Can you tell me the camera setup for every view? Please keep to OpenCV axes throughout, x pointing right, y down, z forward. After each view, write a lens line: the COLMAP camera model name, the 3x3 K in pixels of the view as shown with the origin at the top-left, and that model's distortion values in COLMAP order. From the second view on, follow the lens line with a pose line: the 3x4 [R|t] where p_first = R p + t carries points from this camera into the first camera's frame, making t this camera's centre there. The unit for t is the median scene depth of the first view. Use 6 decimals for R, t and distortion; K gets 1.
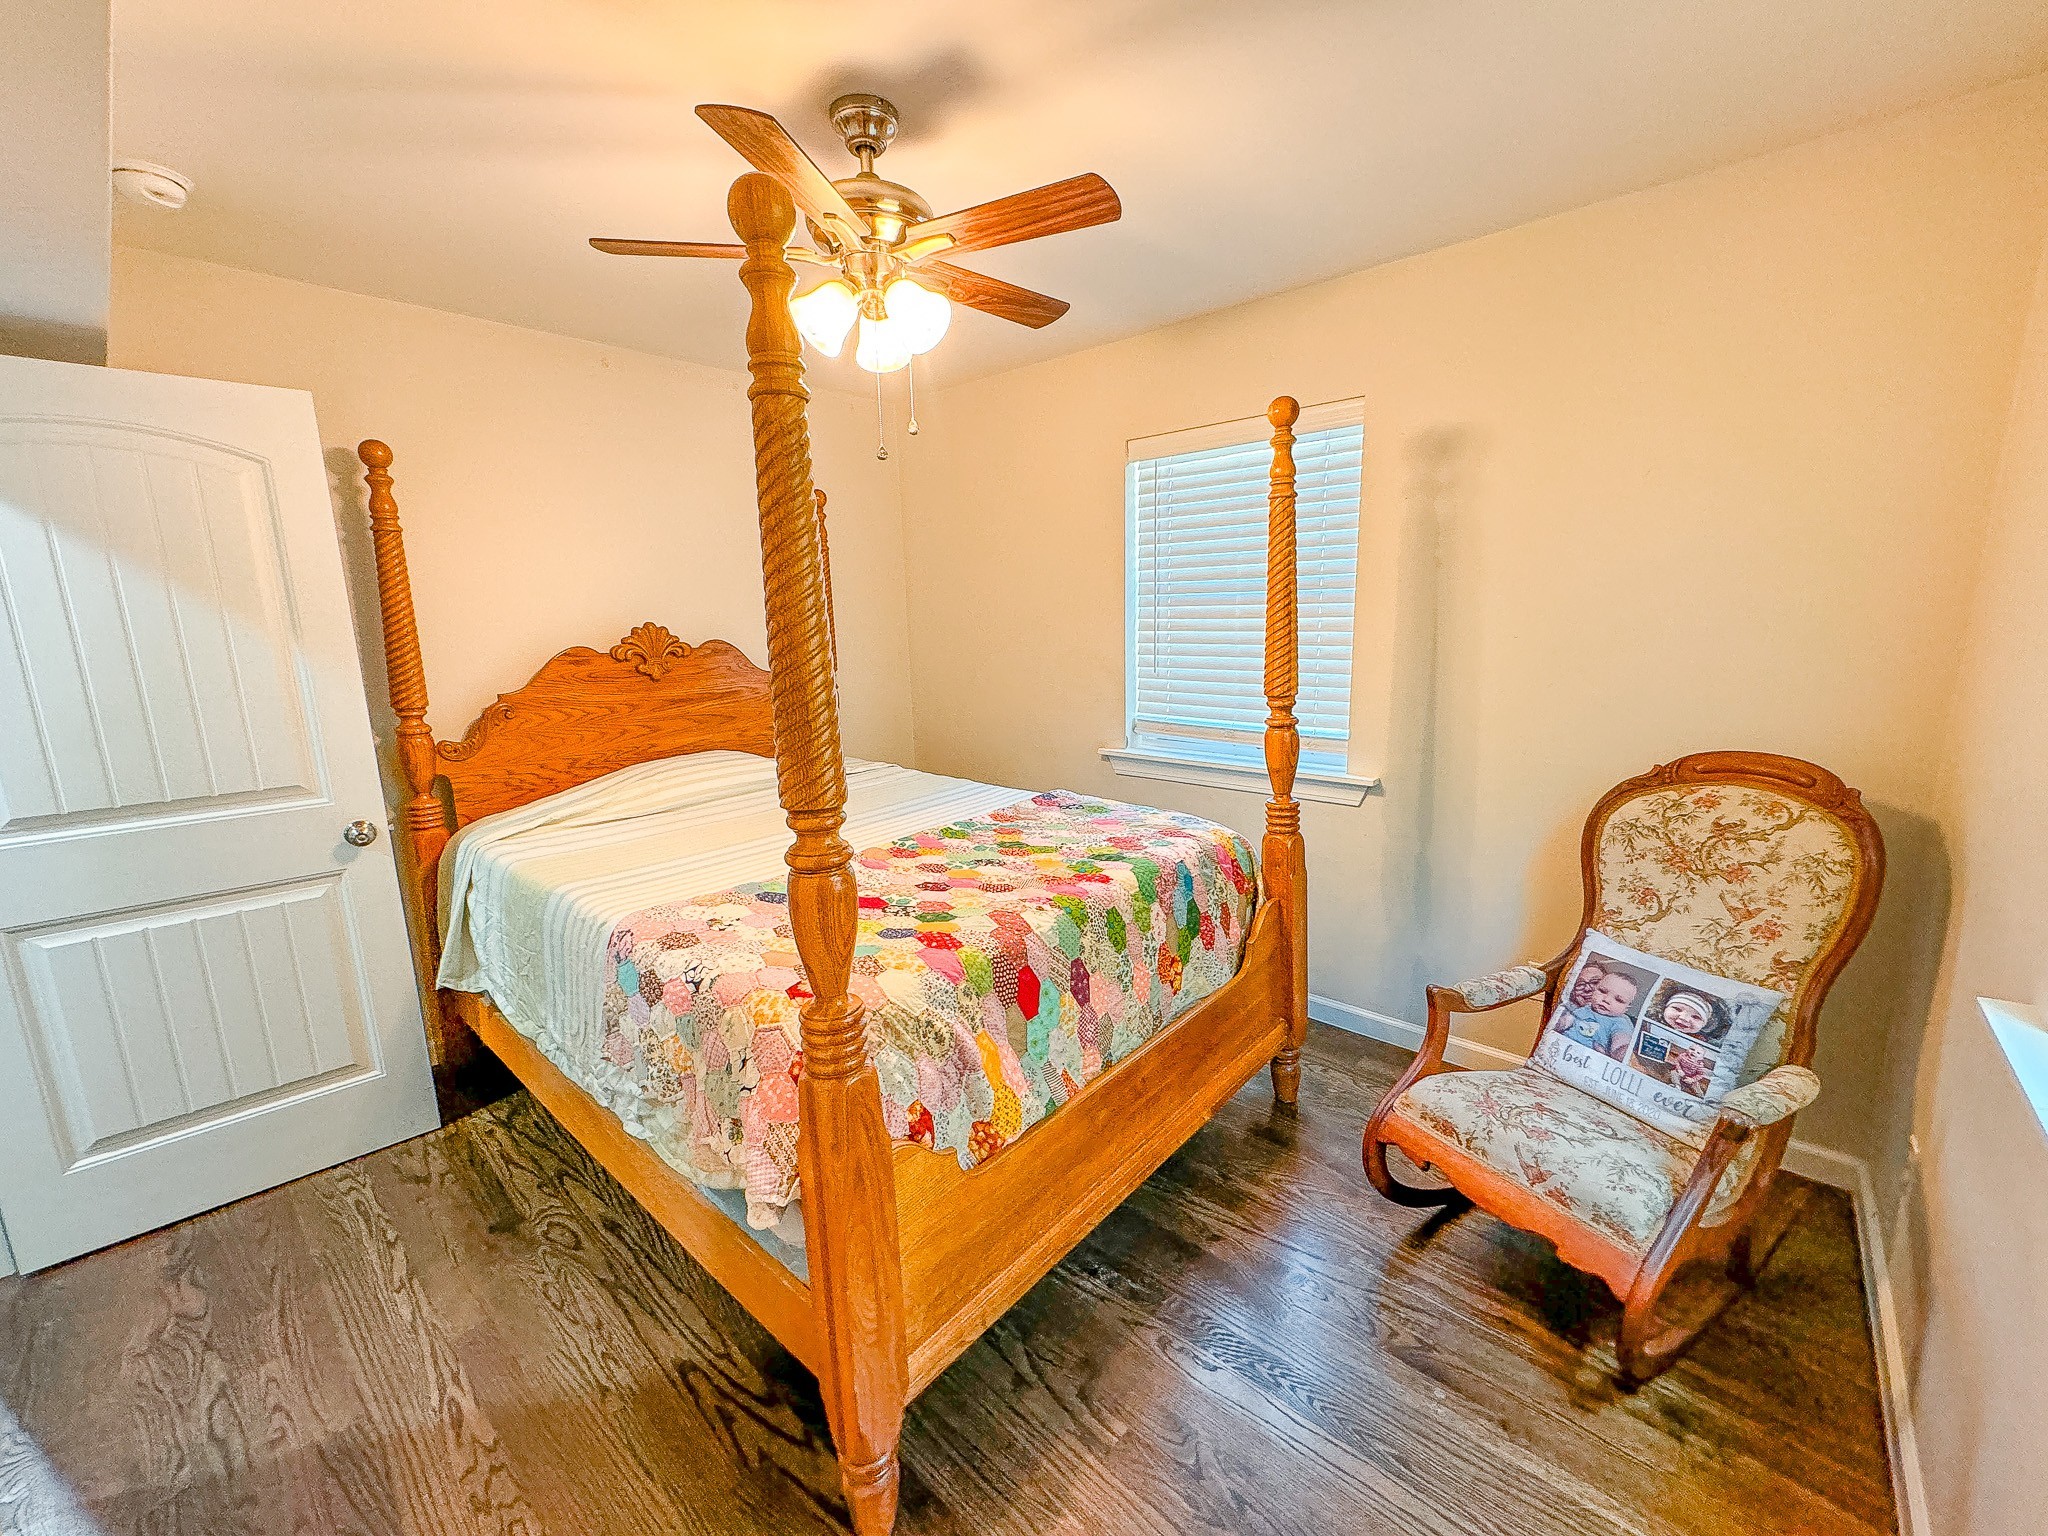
lens RADIAL K [[817.1, 0, 1022.9], [0, 817.1, 761.3], [0, 0, 1]] dist [-0.001411, 0.000704]
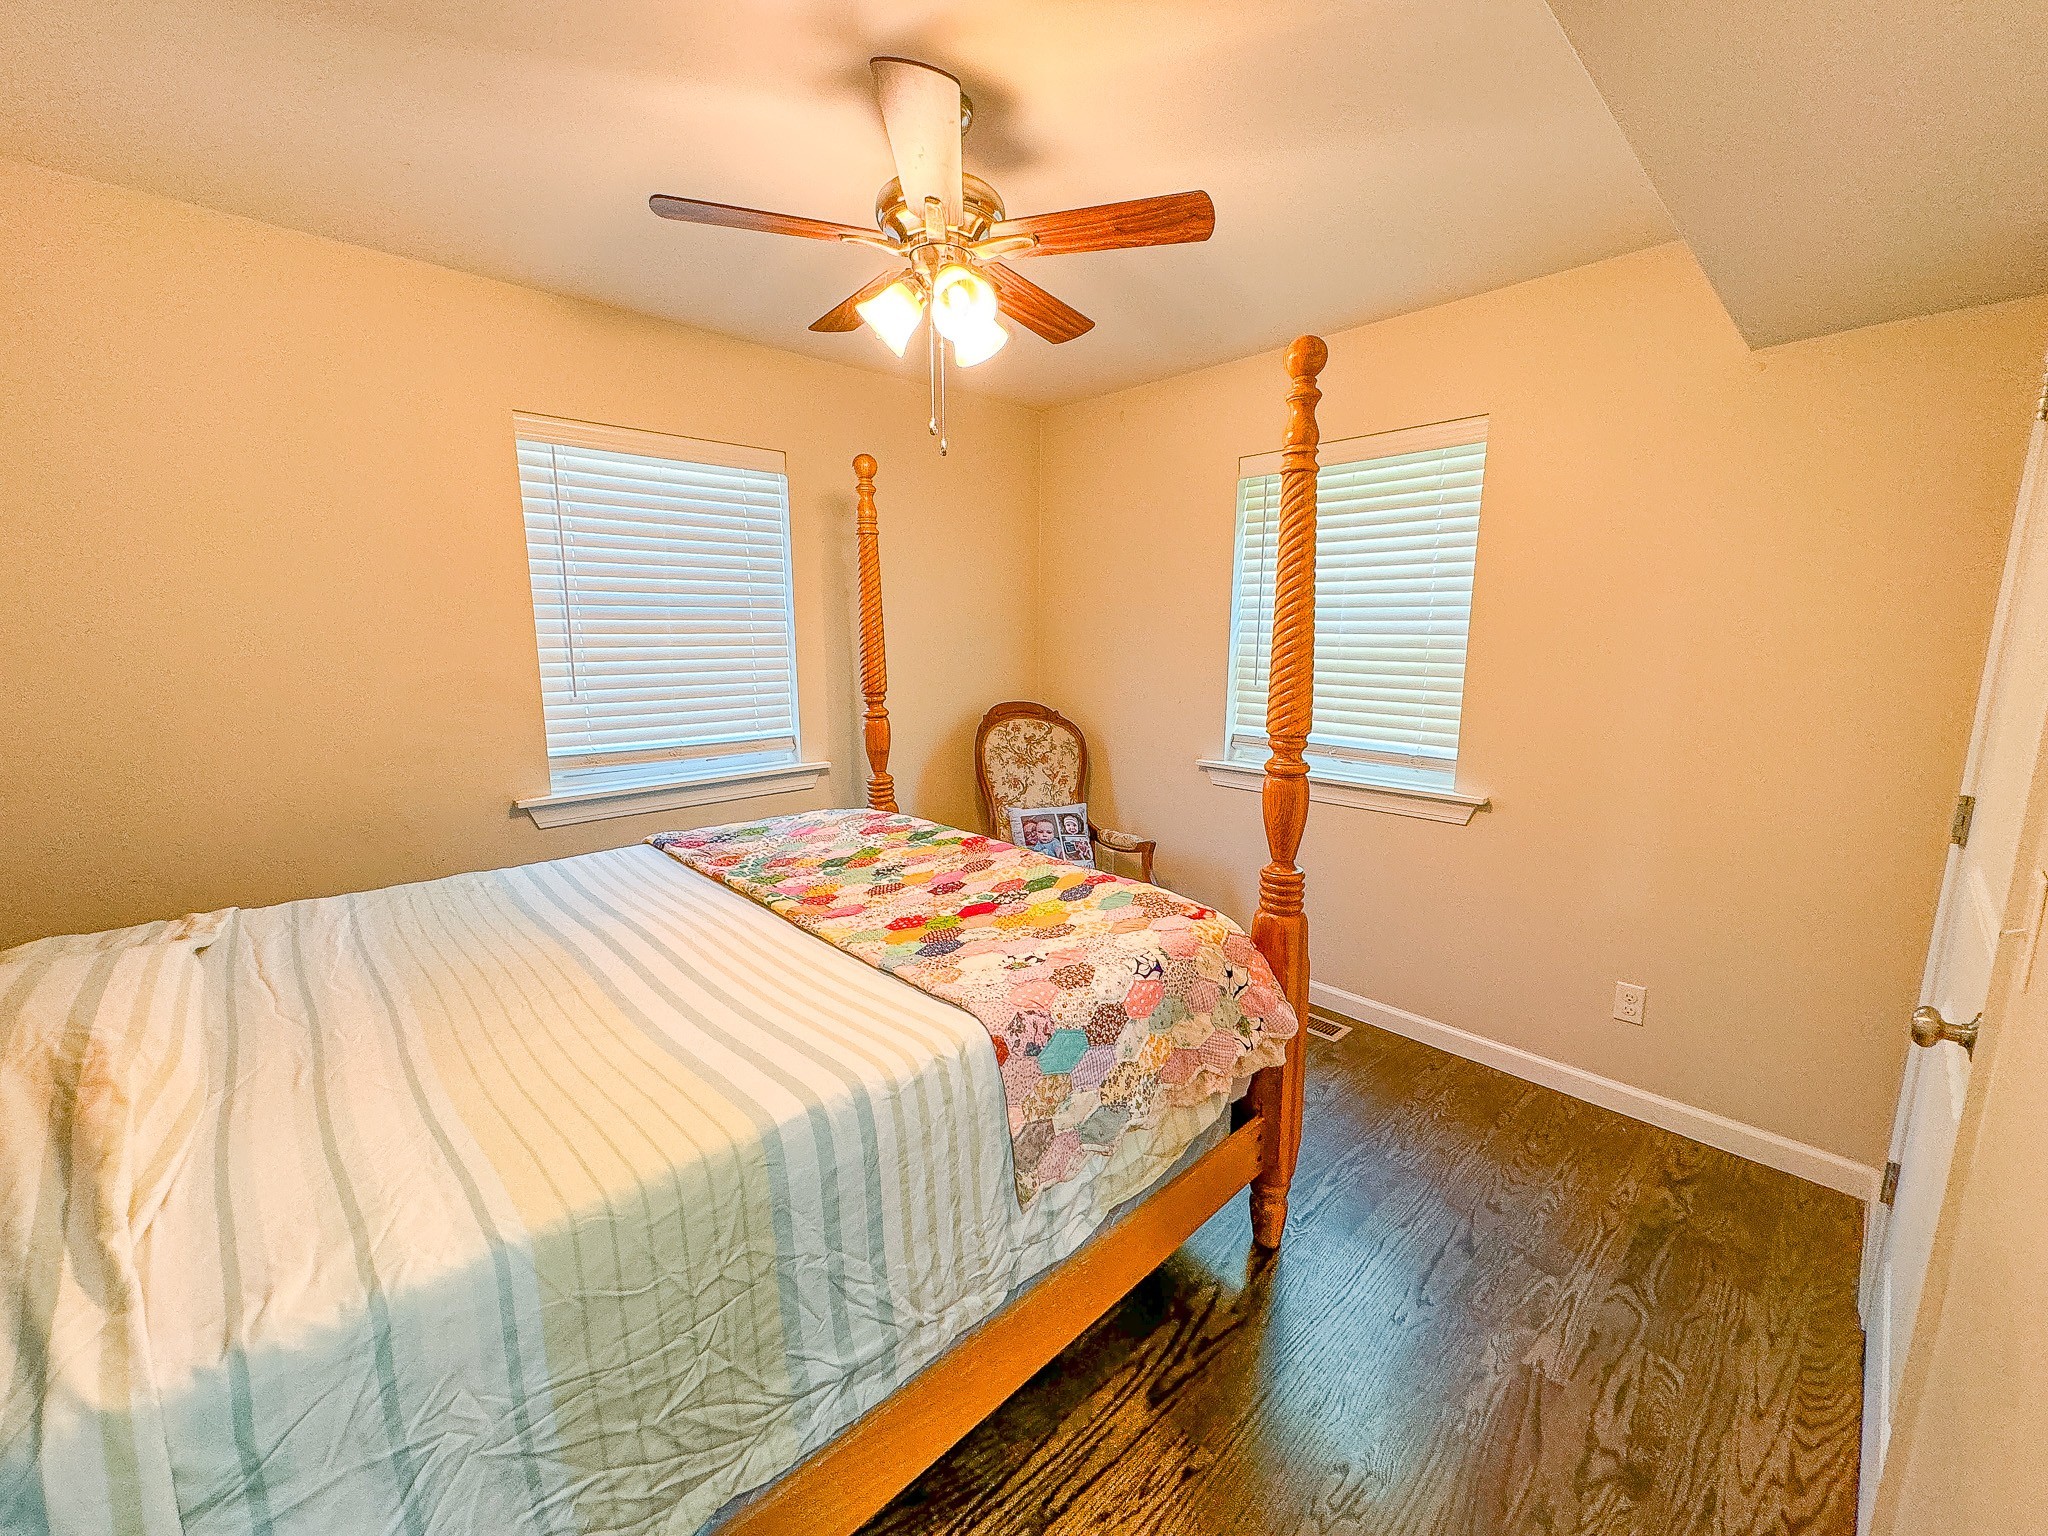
lens RADIAL K [[817.1, 0, 1018.8], [0, 817.1, 770.9], [0, 0, 1]] dist [-0.001411, 0.000704]
pose [[0.093144, -0.146096, 0.984876, -1.141940], [0.185072, 0.974478, 0.127051, -0.102546], [-0.978301, 0.170439, 0.117805, 0.838152]]
